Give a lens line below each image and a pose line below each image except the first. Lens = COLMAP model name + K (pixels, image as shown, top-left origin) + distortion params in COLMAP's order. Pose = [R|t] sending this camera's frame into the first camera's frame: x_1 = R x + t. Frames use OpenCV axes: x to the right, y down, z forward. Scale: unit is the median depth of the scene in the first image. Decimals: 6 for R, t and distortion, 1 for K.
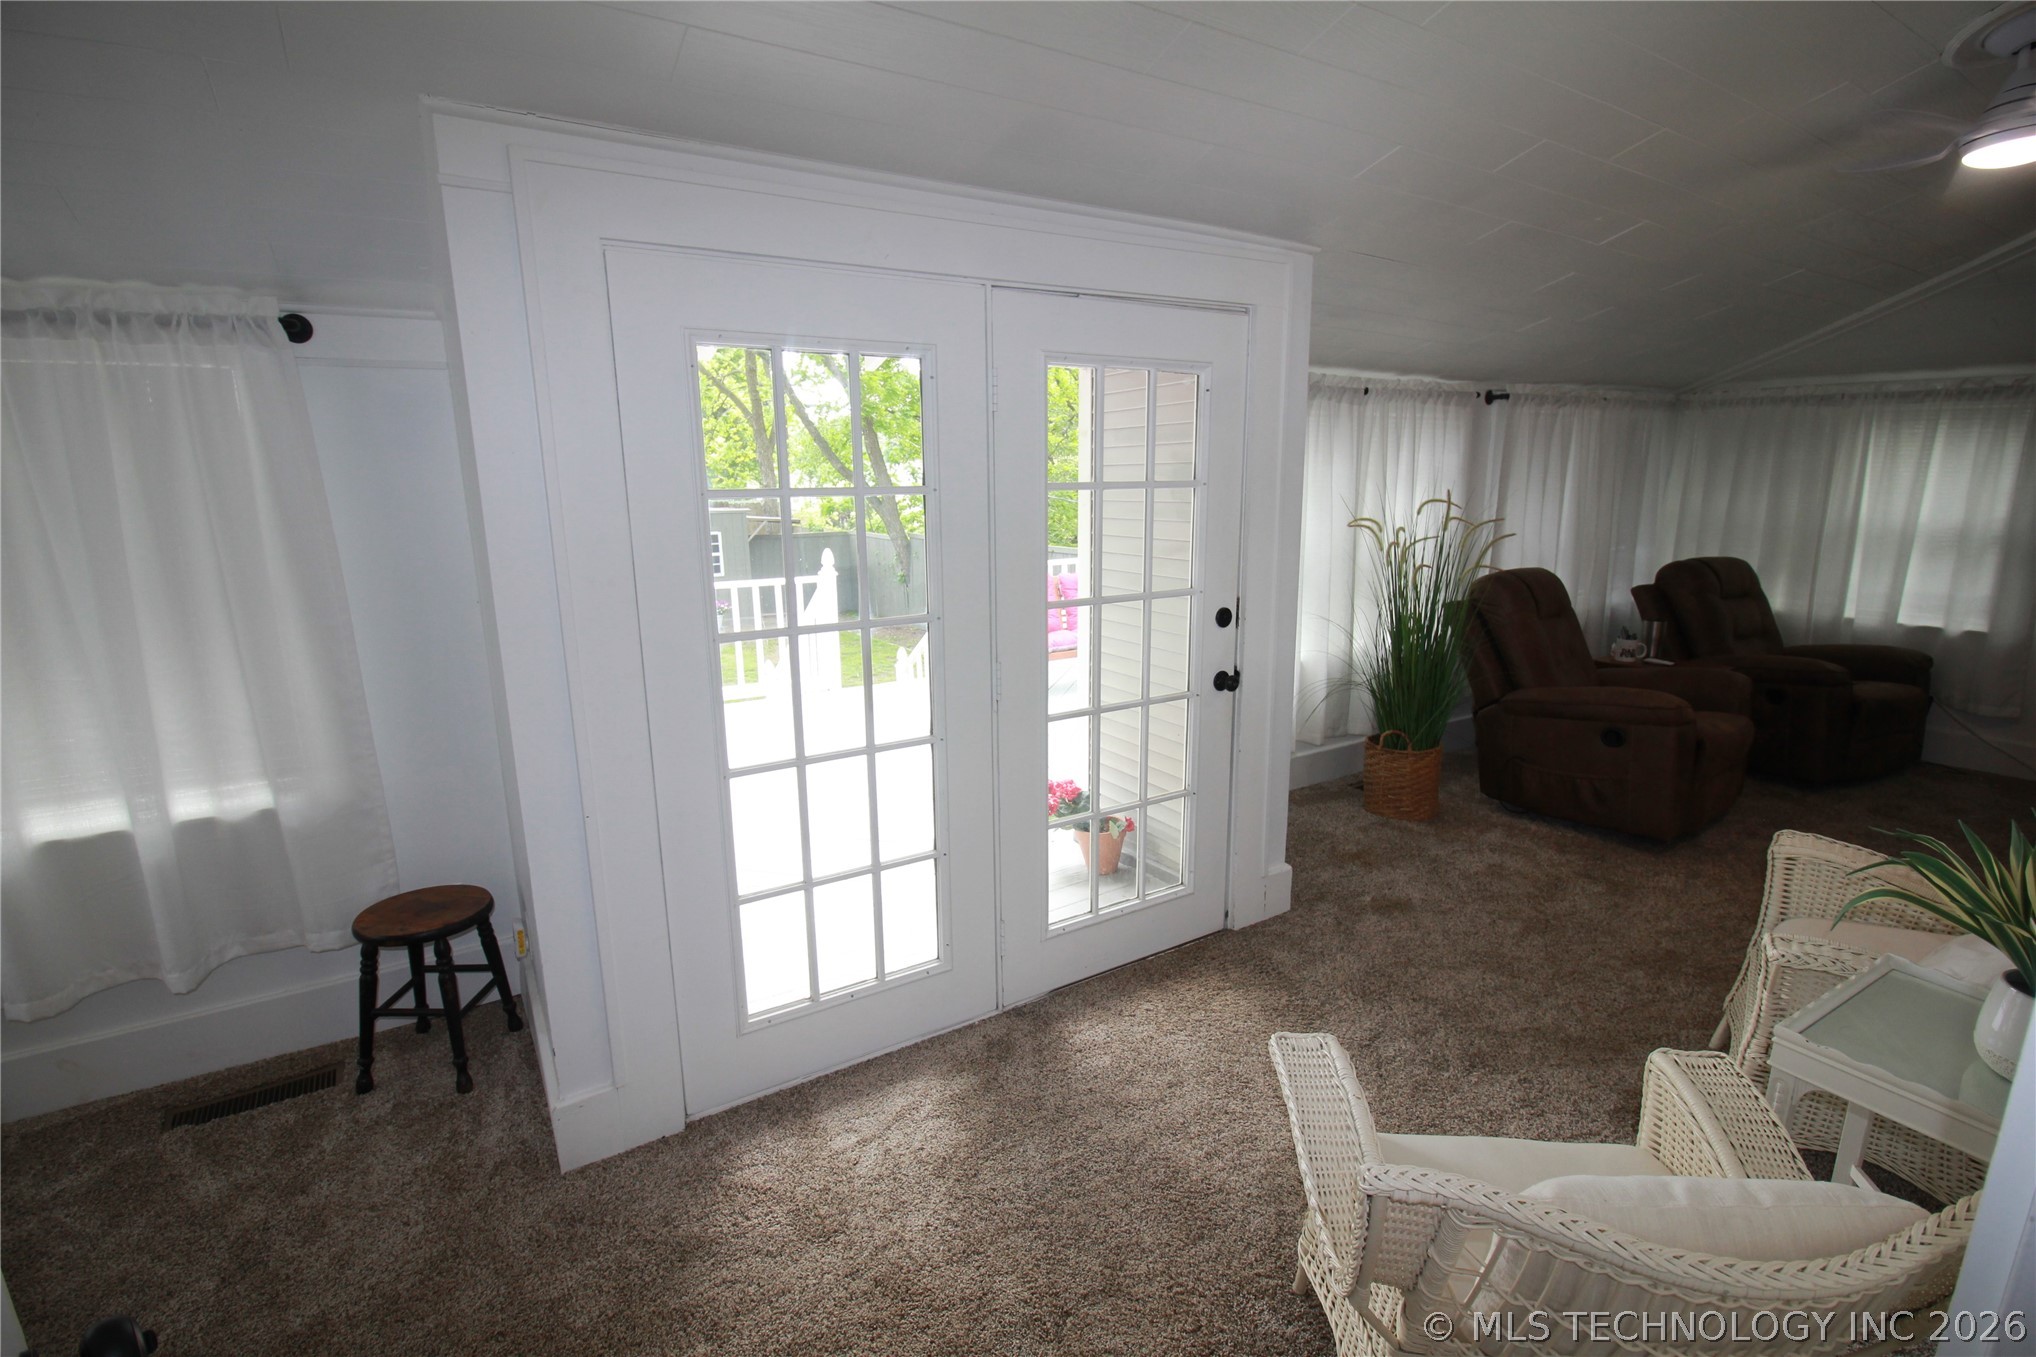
lens RADIAL K [[955.2, 0, 1022.0], [0, 955.2, 682.5], [0, 0, 1]] dist [-0.012161, -0.004256]
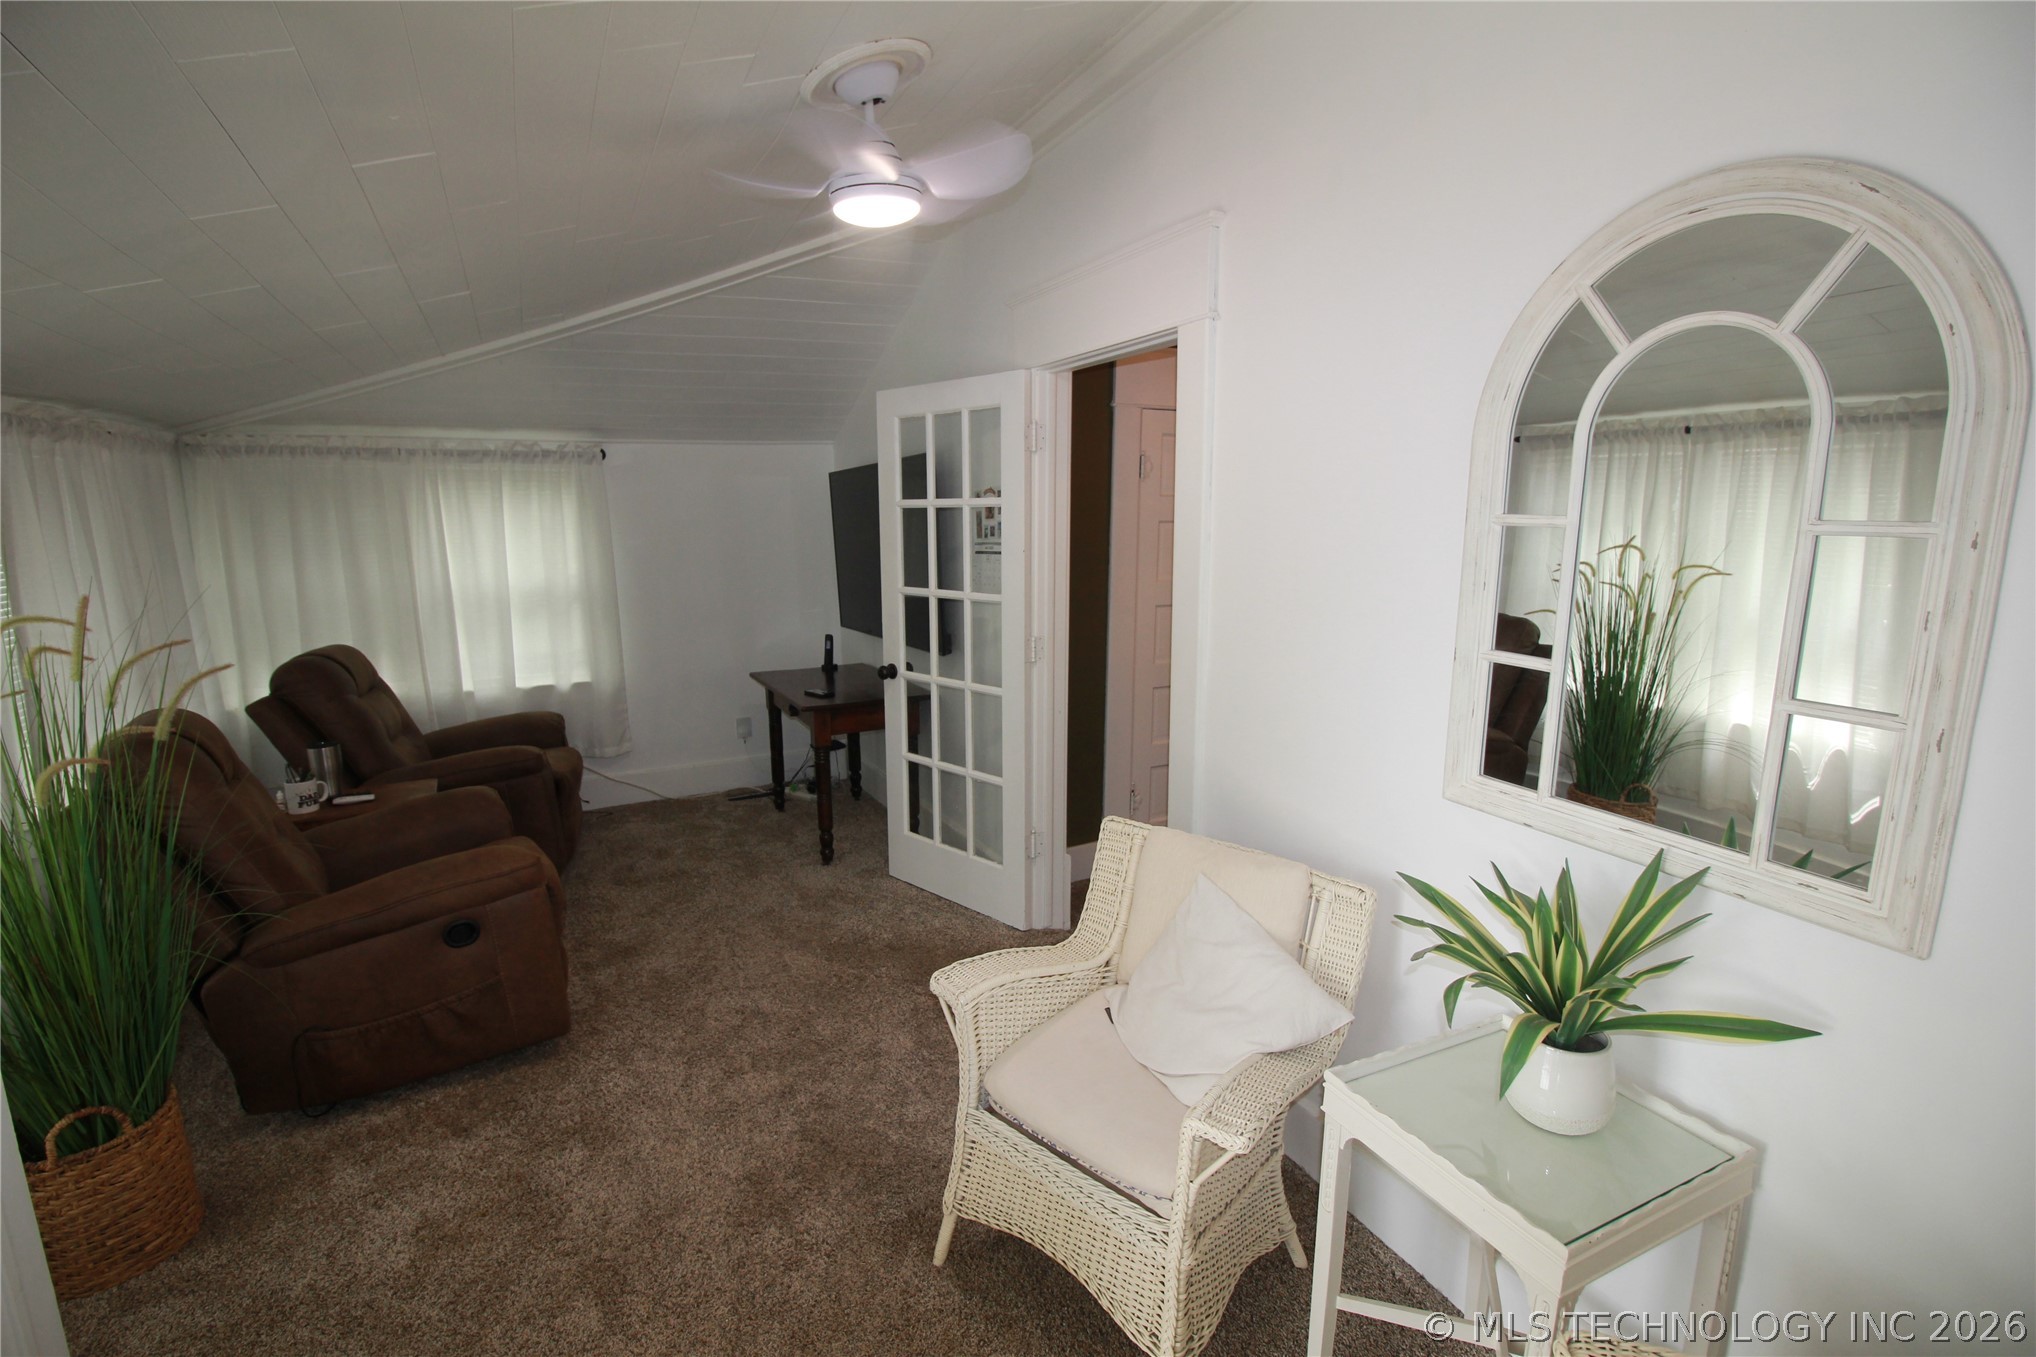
lens RADIAL K [[955.2, 0, 1026.3], [0, 955.2, 681.9], [0, 0, 1]] dist [-0.012161, -0.004256]
pose [[0.090514, -0.166630, 0.981856, 0.017707], [0.221205, 0.964639, 0.143316, -0.098866], [-0.971018, 0.204219, 0.124172, 0.388182]]
